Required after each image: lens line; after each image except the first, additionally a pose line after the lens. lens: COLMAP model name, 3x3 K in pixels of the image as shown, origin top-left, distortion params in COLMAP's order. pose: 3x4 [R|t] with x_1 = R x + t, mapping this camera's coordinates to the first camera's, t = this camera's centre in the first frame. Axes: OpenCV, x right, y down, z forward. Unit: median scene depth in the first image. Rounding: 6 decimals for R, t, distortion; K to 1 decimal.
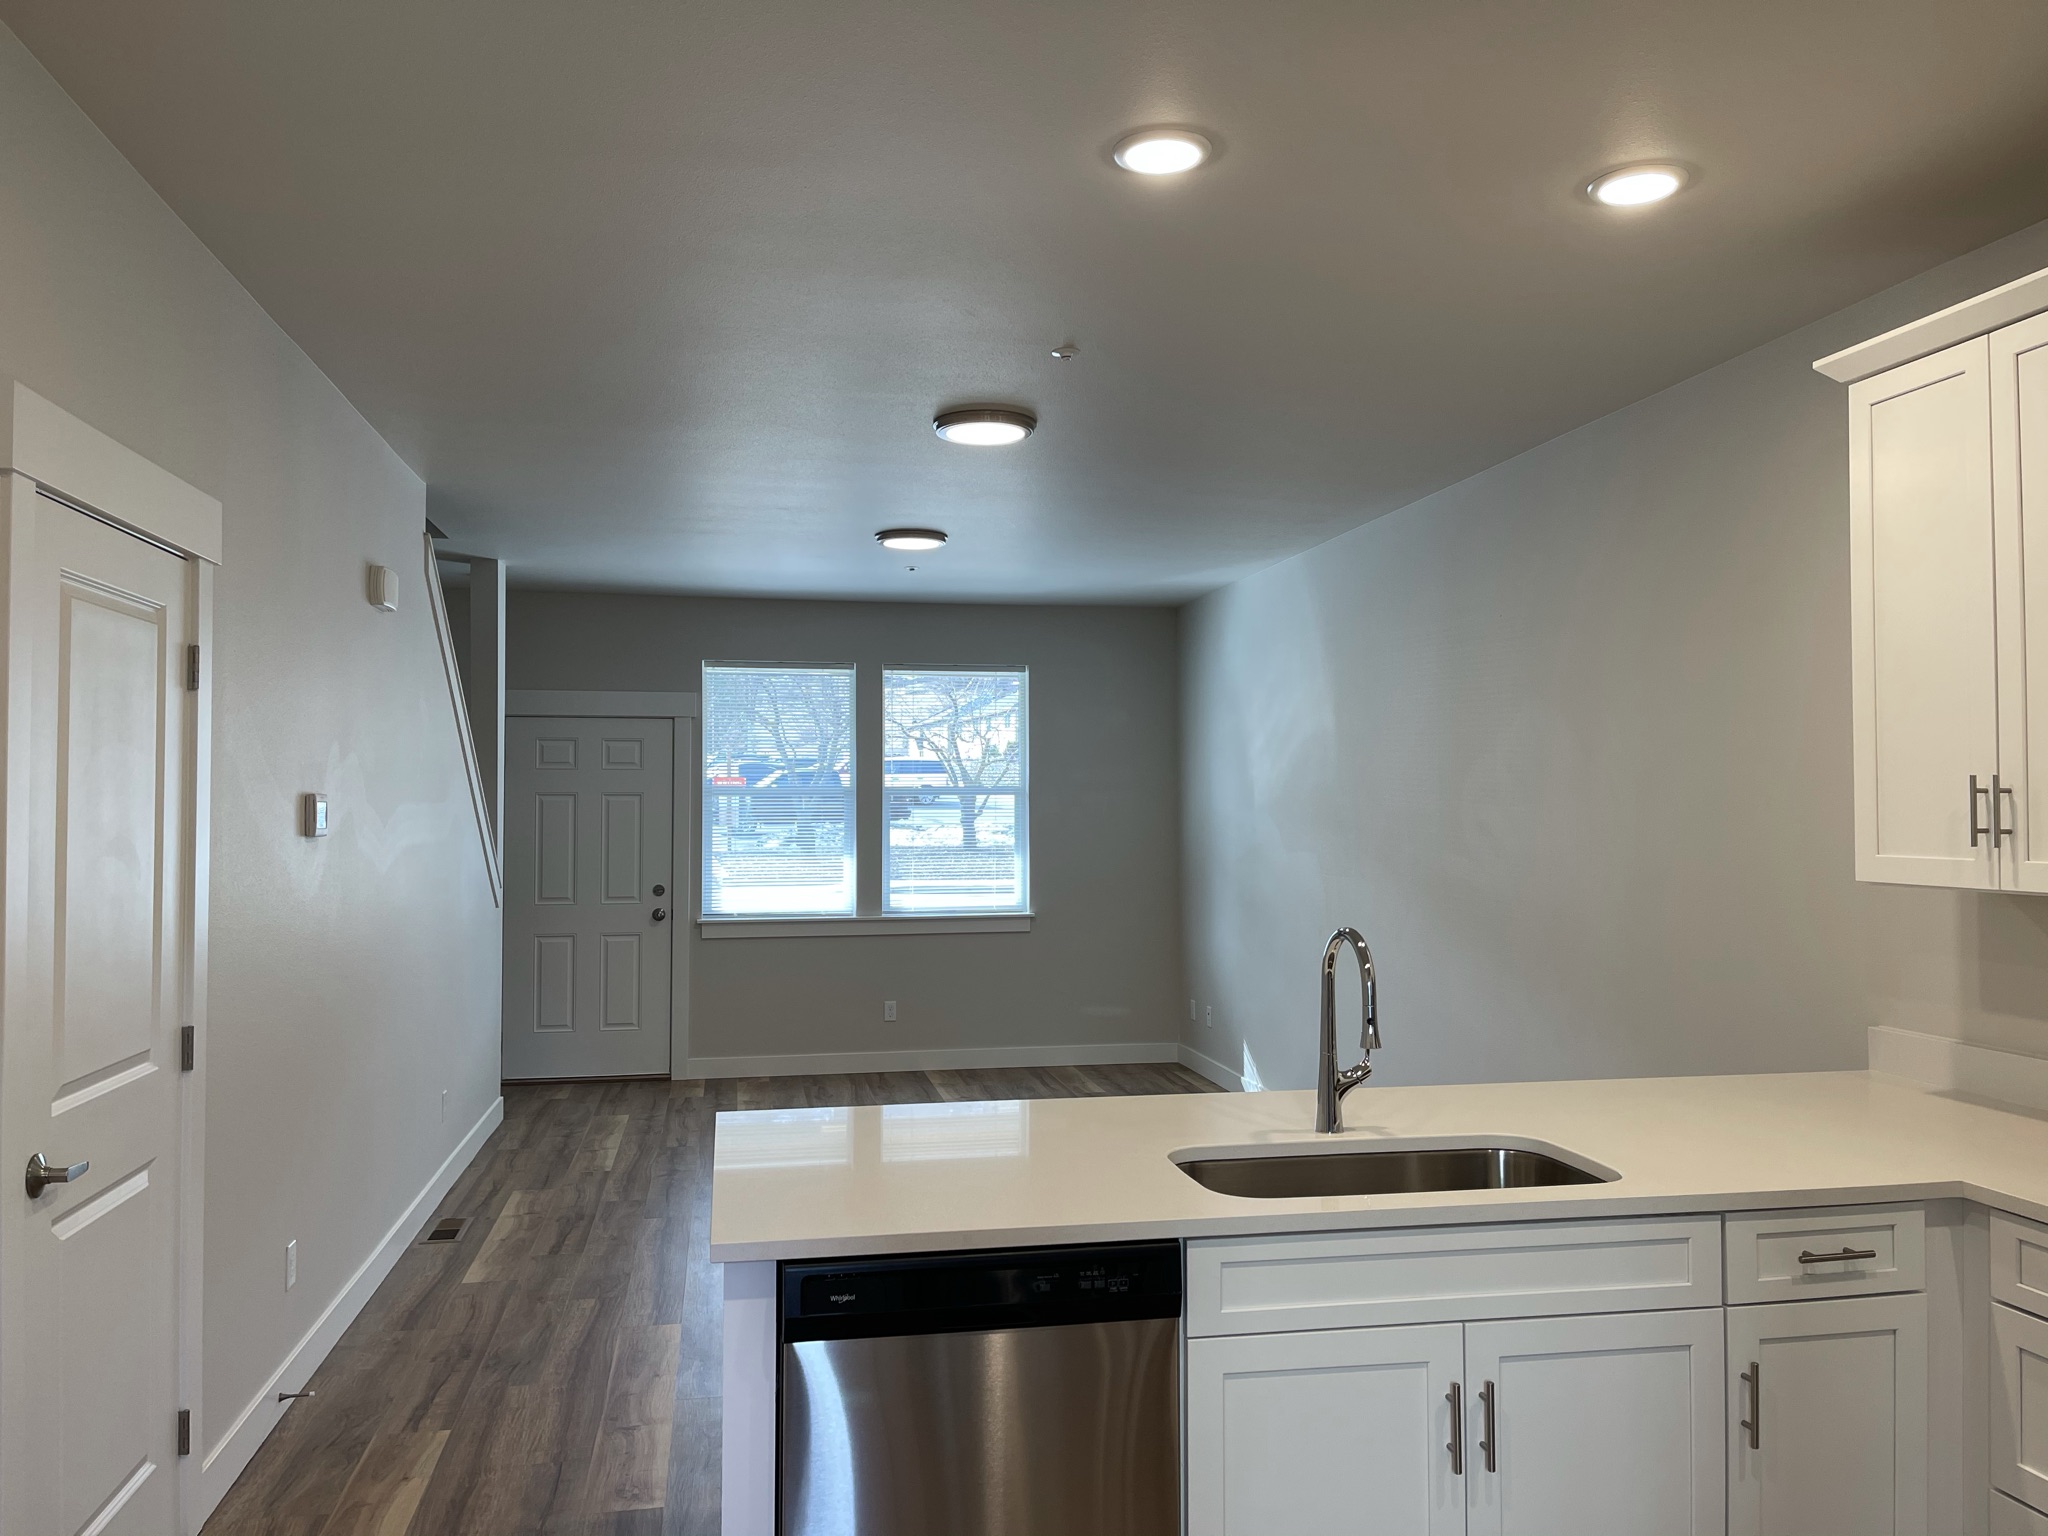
lens RADIAL K [[1523.3, 0, 1024.0], [0, 1523.3, 768.0], [0, 0, 1]] dist [0.005933, -0.000245]
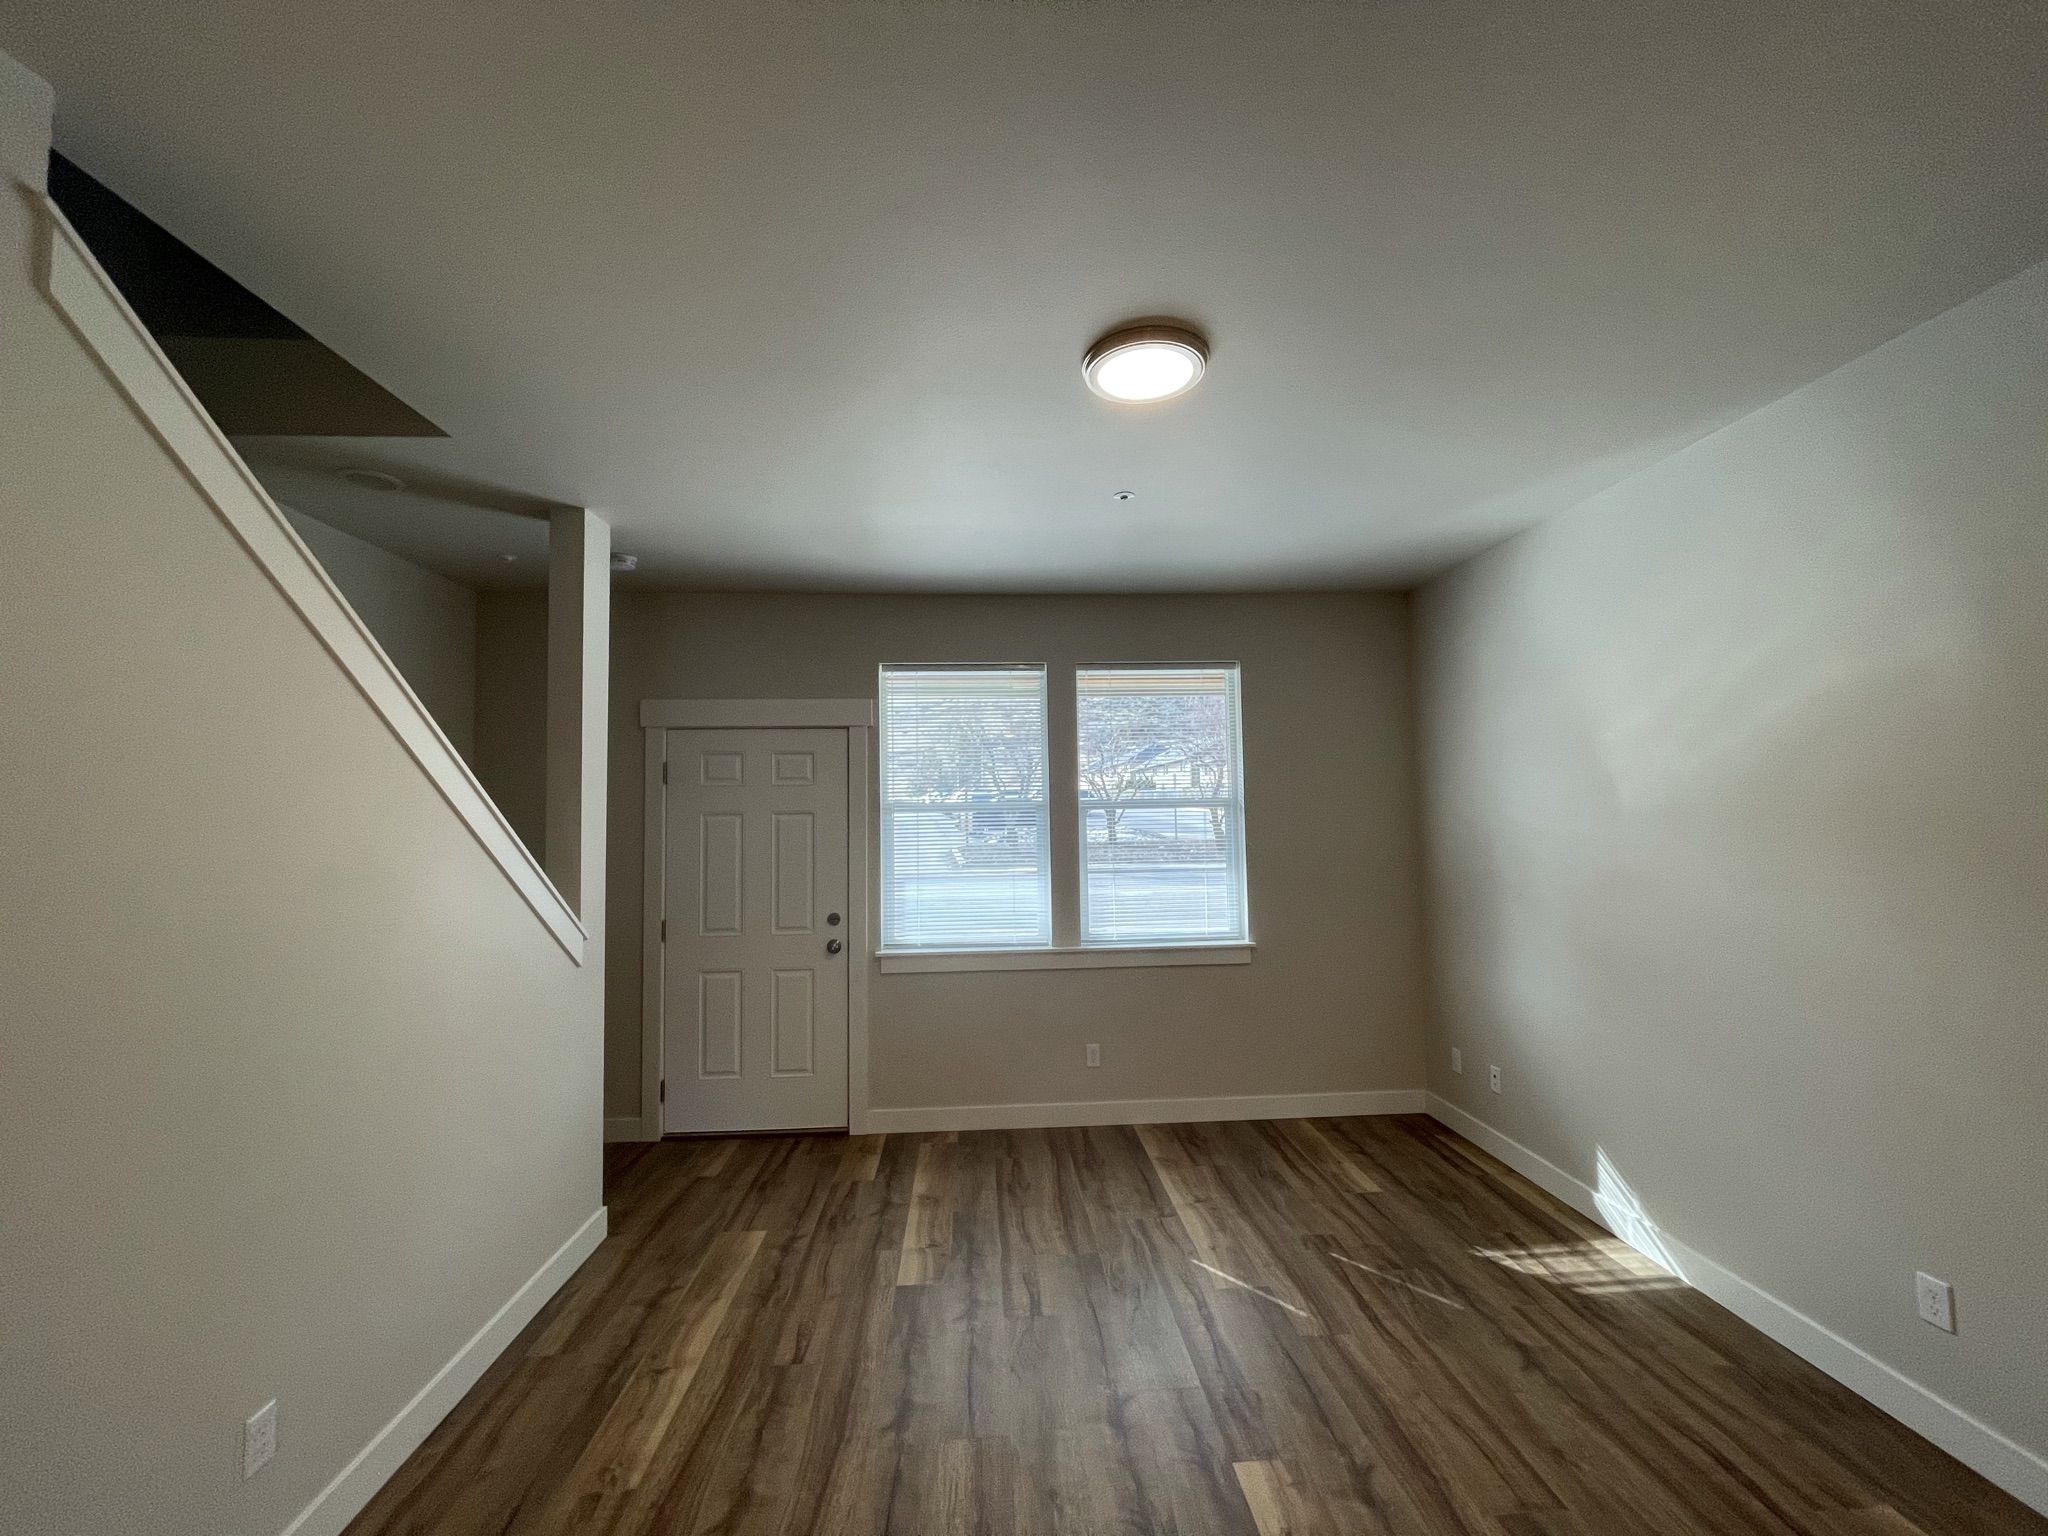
lens RADIAL K [[819.3, 0, 1014.8], [0, 819.3, 772.2], [0, 0, 1]] dist [-0.006496, 0.000483]
pose [[0.989878, -0.022893, -0.140065, -0.063645], [0.018812, 0.999361, -0.030393, 0.010218], [0.140671, 0.027450, 0.989676, 0.529152]]
